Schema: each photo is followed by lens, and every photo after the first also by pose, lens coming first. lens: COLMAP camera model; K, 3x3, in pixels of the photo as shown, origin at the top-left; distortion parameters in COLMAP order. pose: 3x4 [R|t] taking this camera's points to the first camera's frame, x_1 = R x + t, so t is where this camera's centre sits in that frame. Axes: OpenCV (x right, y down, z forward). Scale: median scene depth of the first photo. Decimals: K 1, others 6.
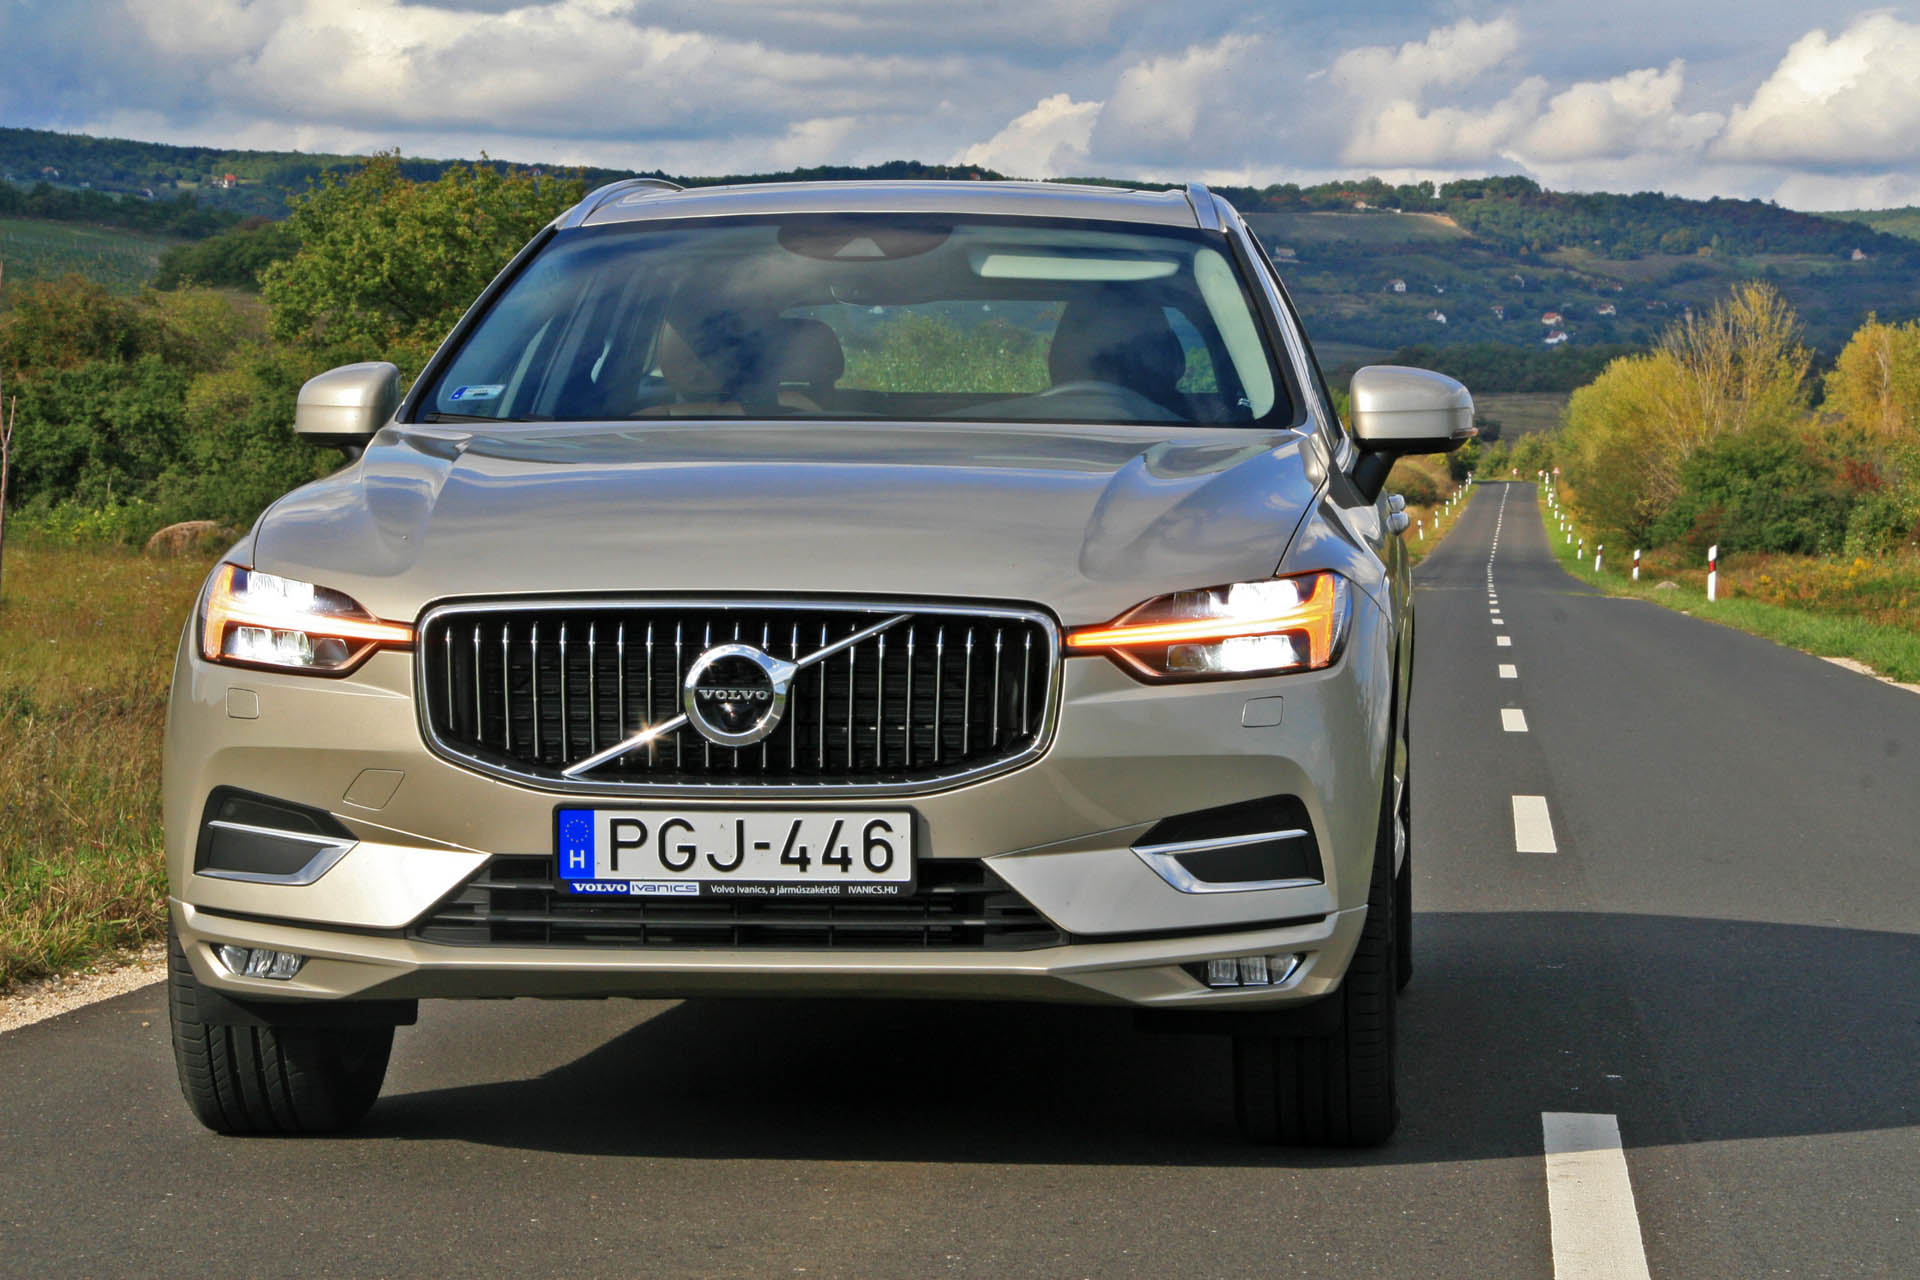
lens RADIAL K [[5808.0, 0, 958.6], [0, 5808.0, 699.9], [0, 0, 1]] dist [0.829563, 3.417507]
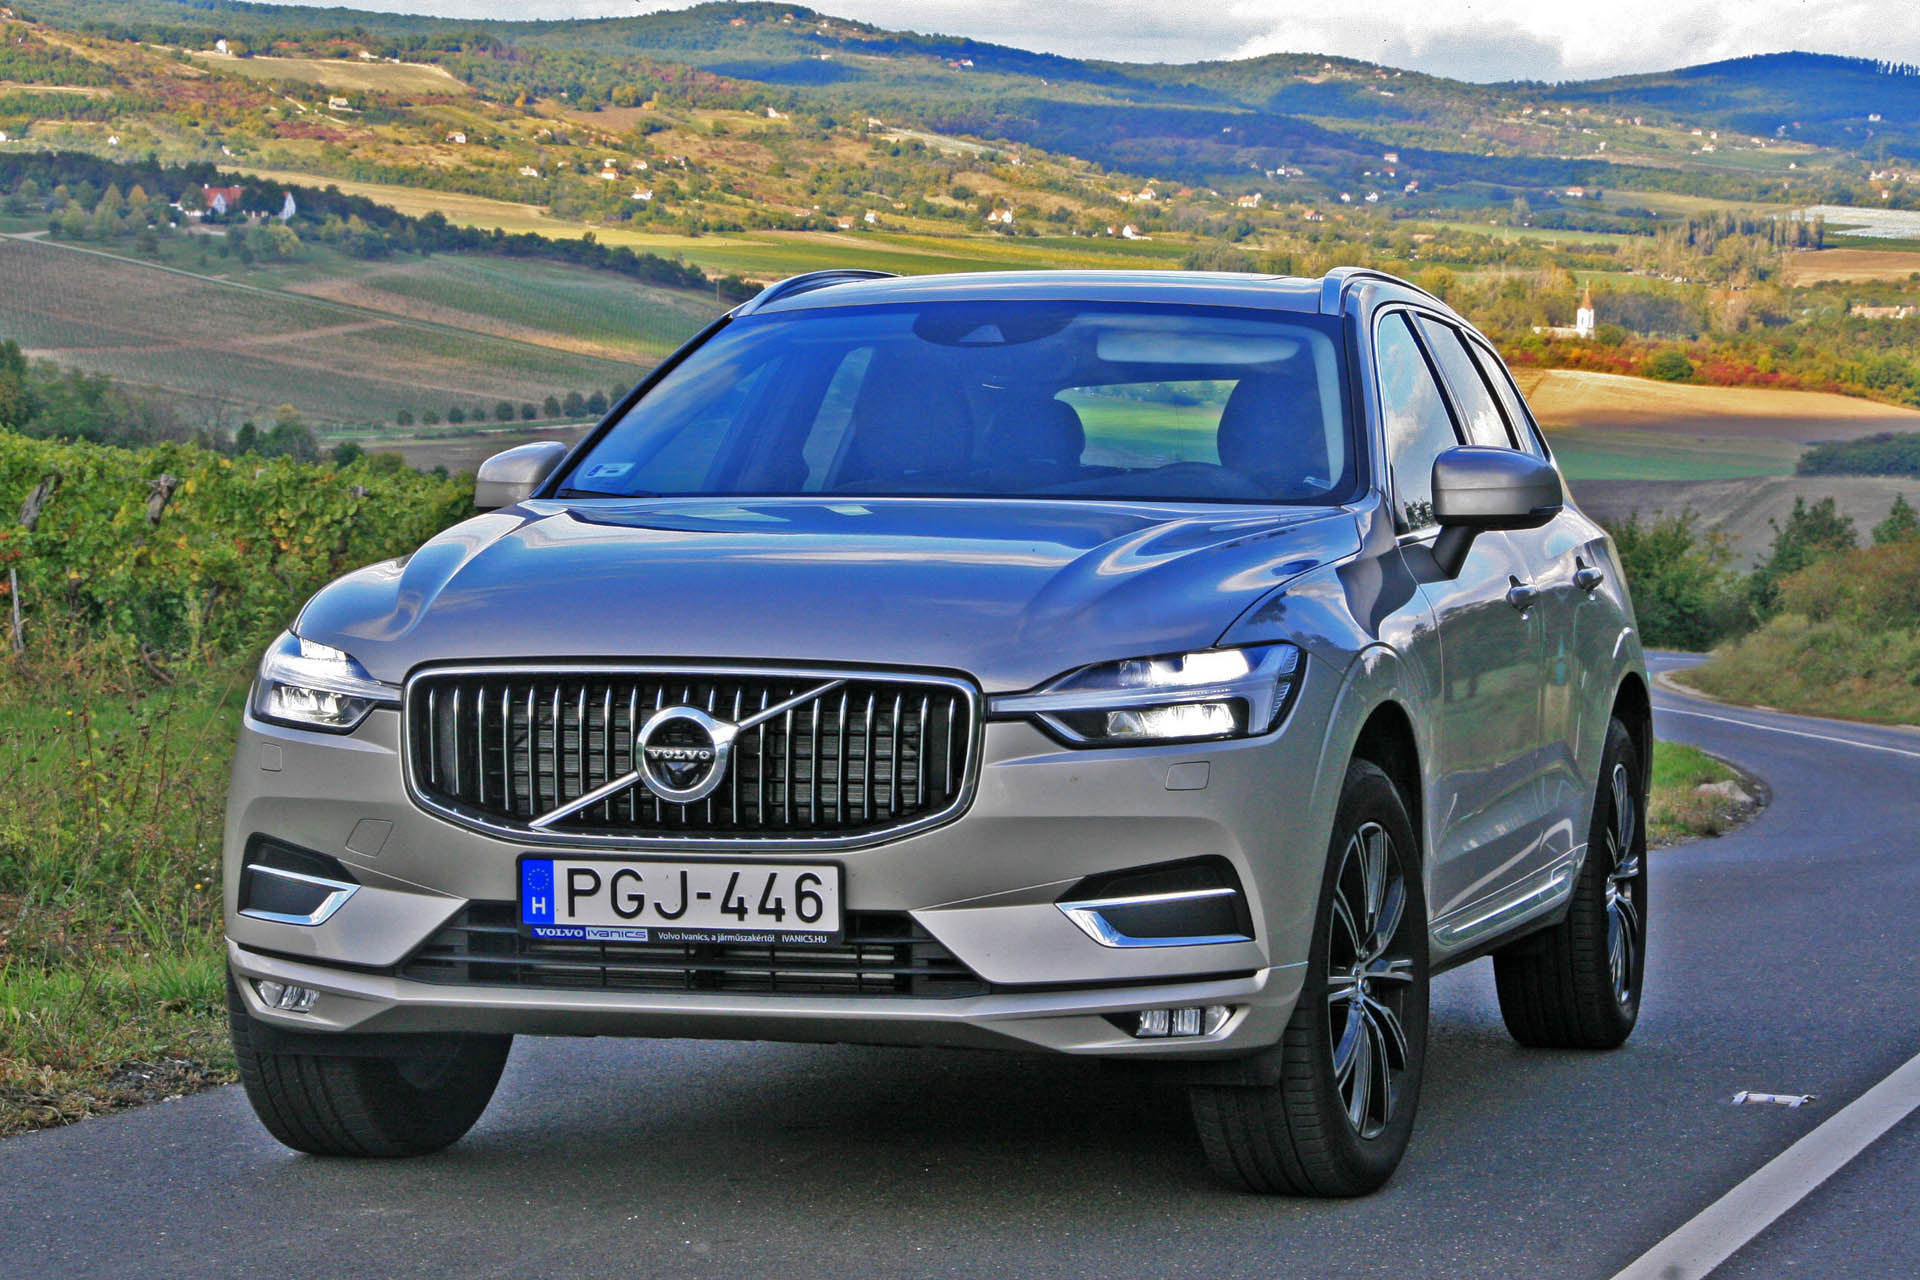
lens RADIAL K [[5808.0, 0, 958.6], [0, 5808.0, 699.9], [0, 0, 1]] dist [0.829563, 3.417507]
pose [[0.983249, 0.010487, -0.181966, 0.205733], [-0.011939, 0.999905, -0.006886, -0.004044], [0.181876, 0.008943, 0.983281, -0.042536]]
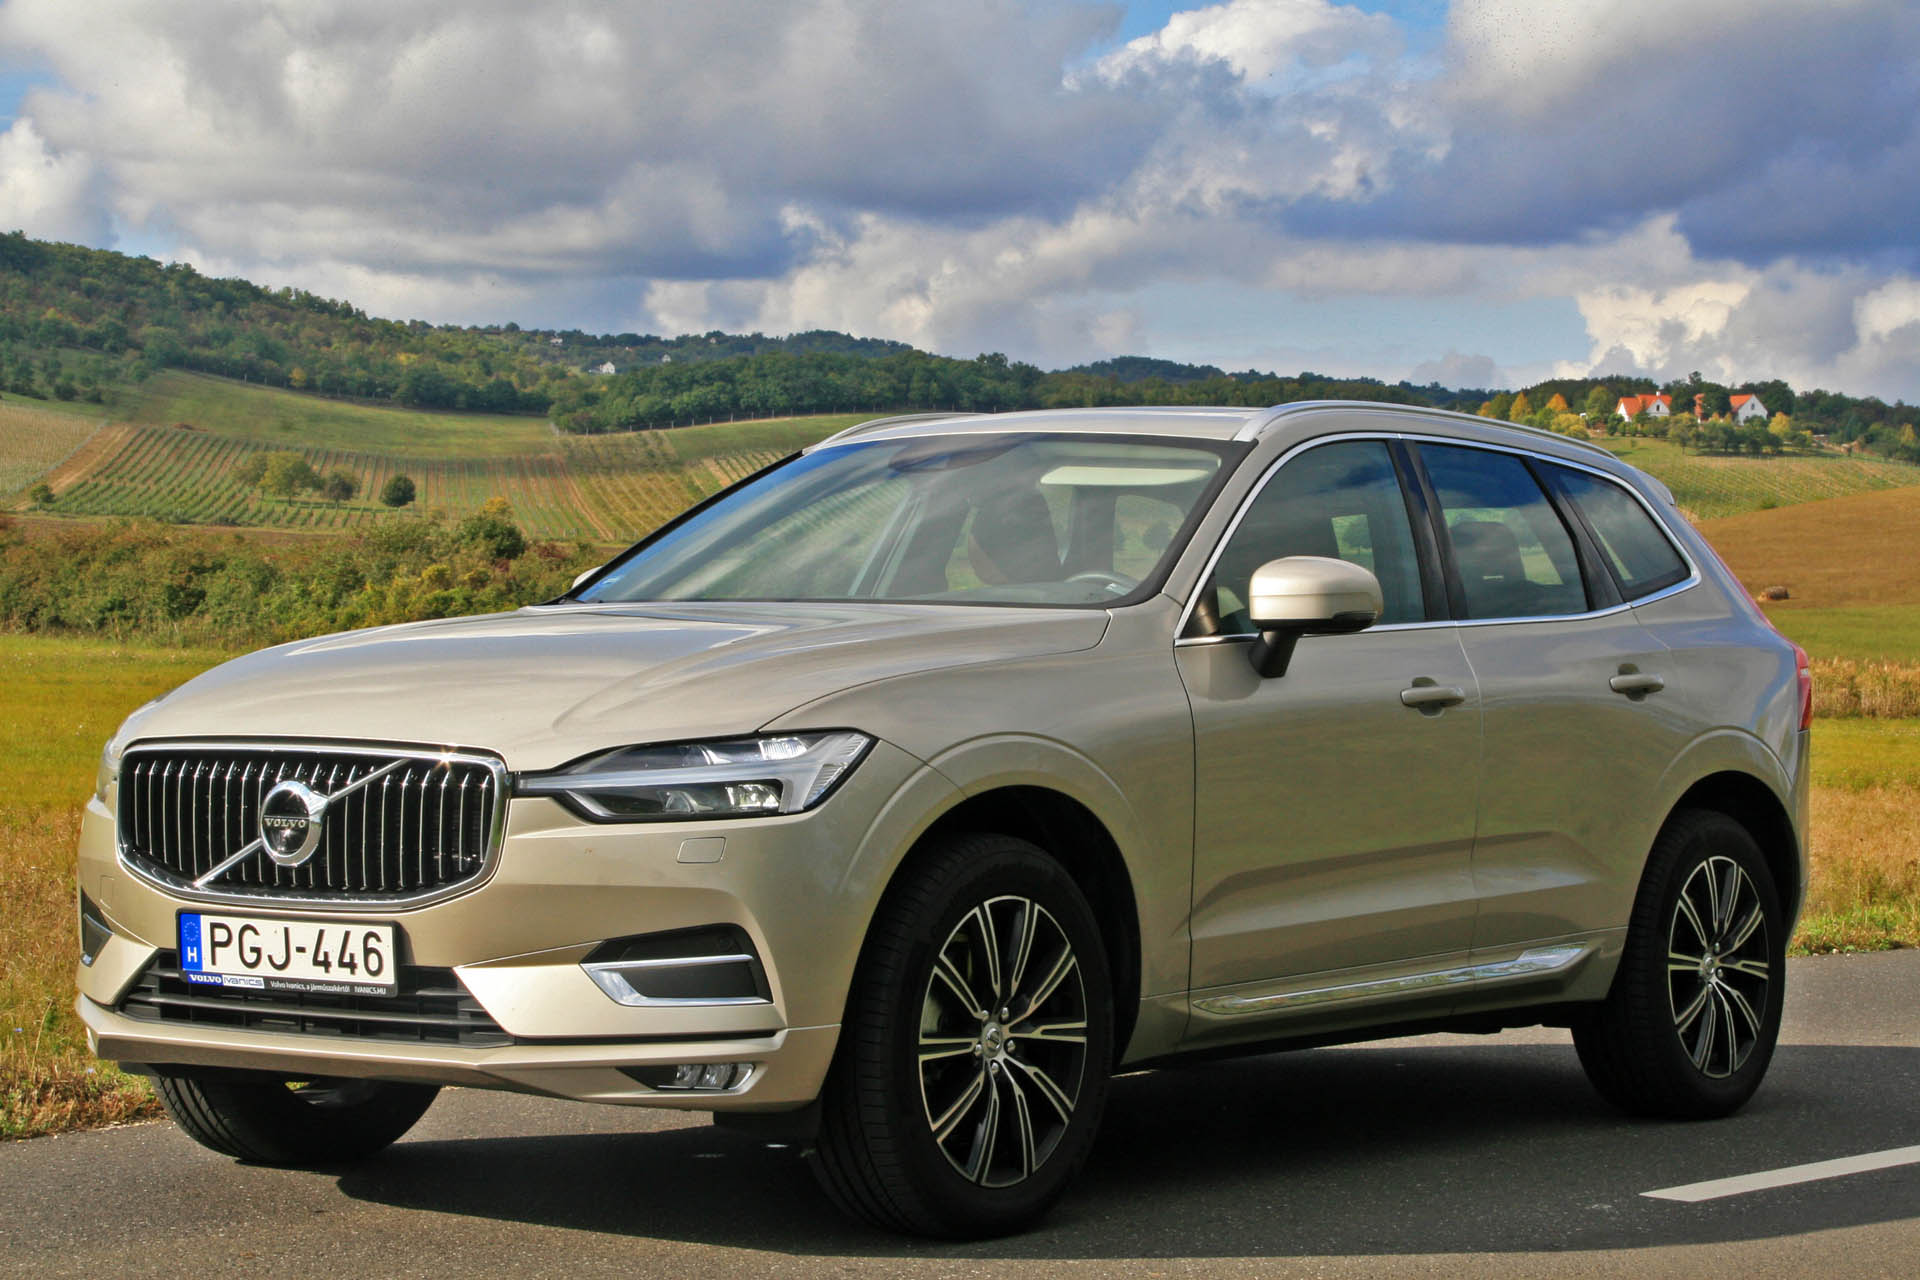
lens RADIAL K [[4206.0, 0, 960.0], [0, 4206.0, 640.0], [0, 0, 1]] dist [0.402471, 0.039632]
pose [[0.848827, 0.006231, -0.528635, 0.543661], [-0.028266, 0.999035, -0.033611, -0.012976], [0.527915, 0.043472, 0.848184, 0.323660]]
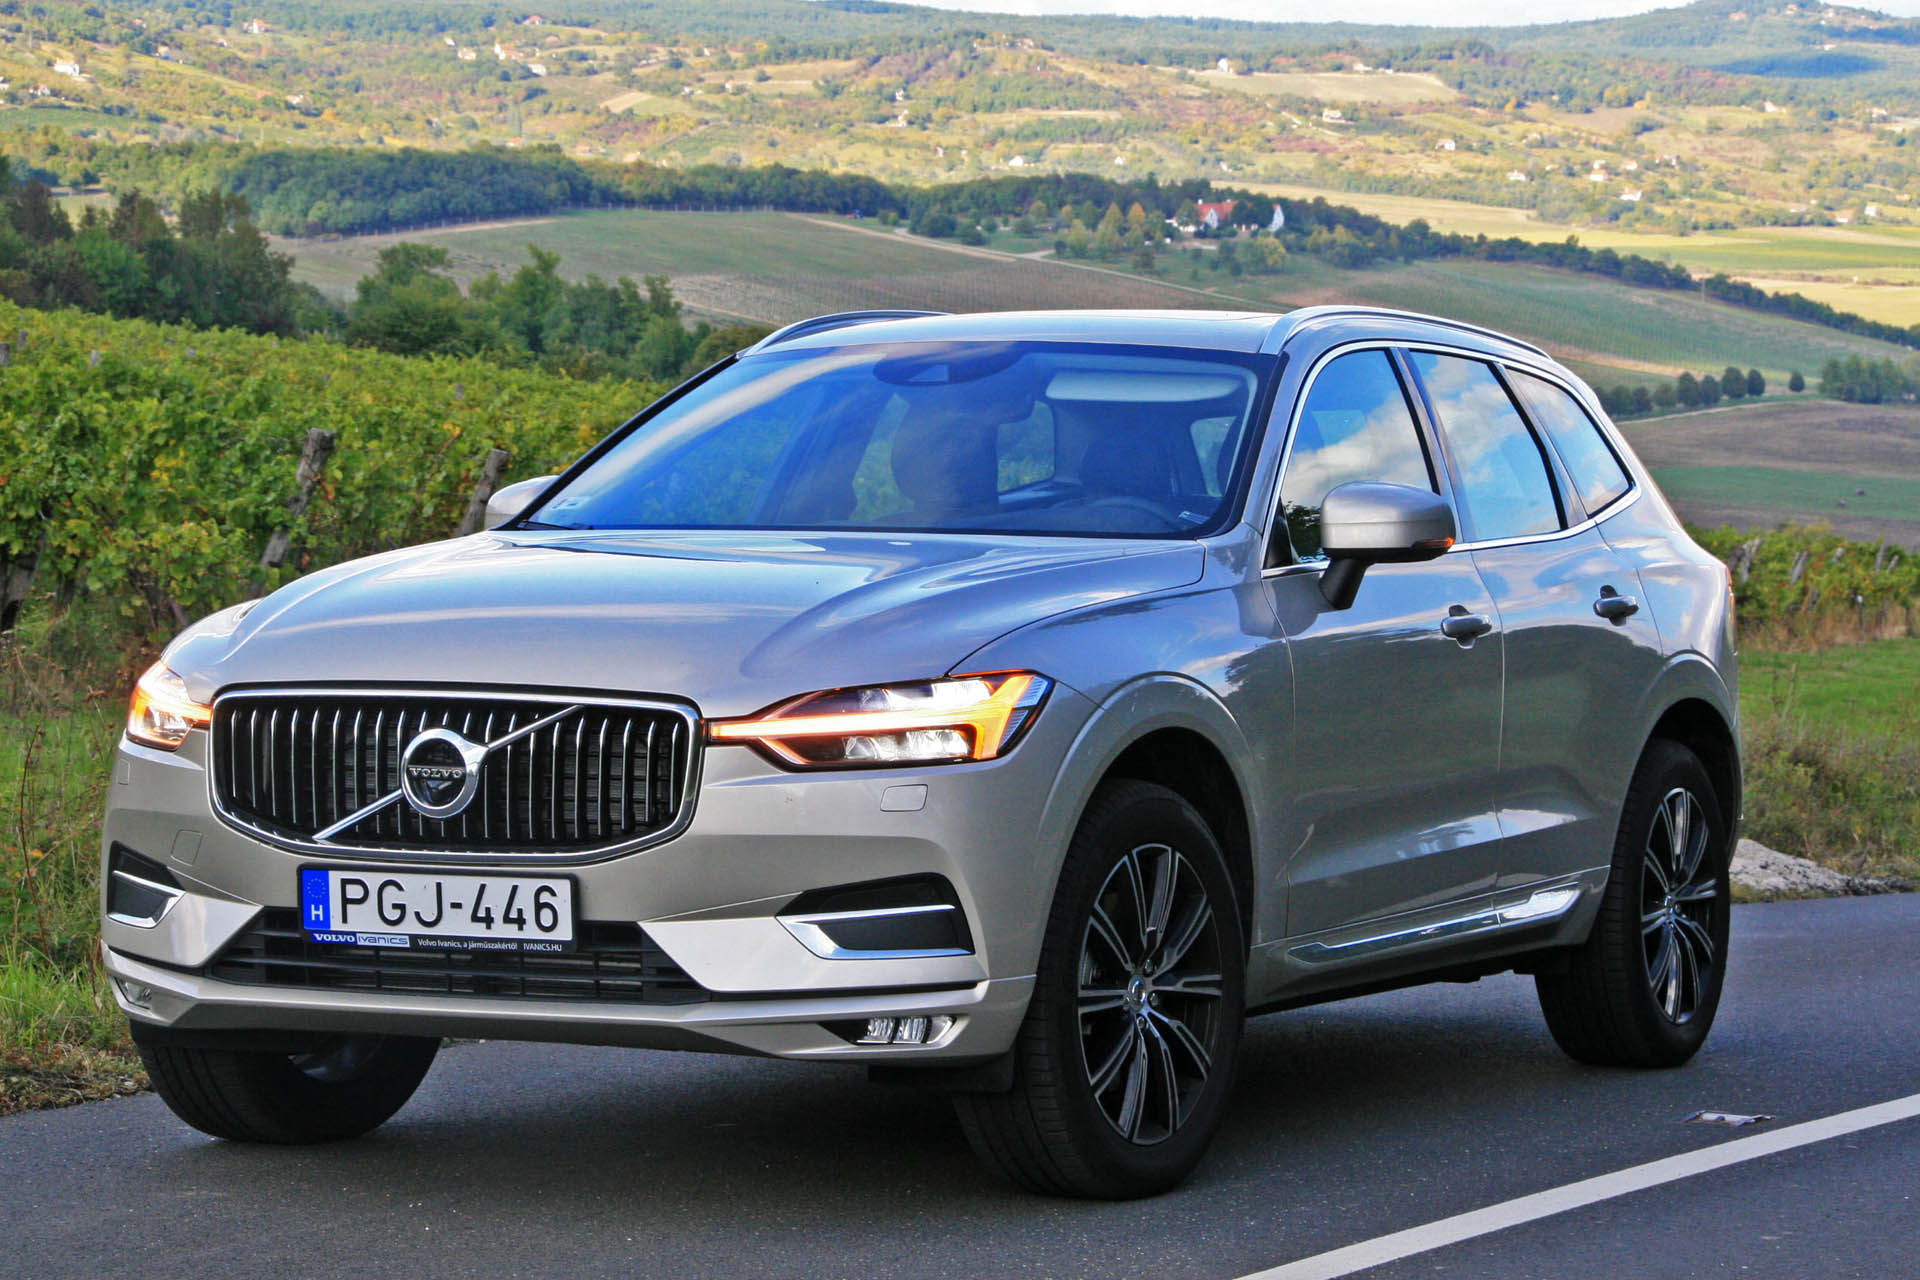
lens RADIAL K [[5808.0, 0, 958.6], [0, 5808.0, 699.9], [0, 0, 1]] dist [0.829563, 3.417507]
pose [[0.929825, 0.018366, -0.367543, 0.478206], [-0.021218, 0.999768, -0.003720, -0.013056], [0.367390, 0.011258, 0.929999, -0.032792]]
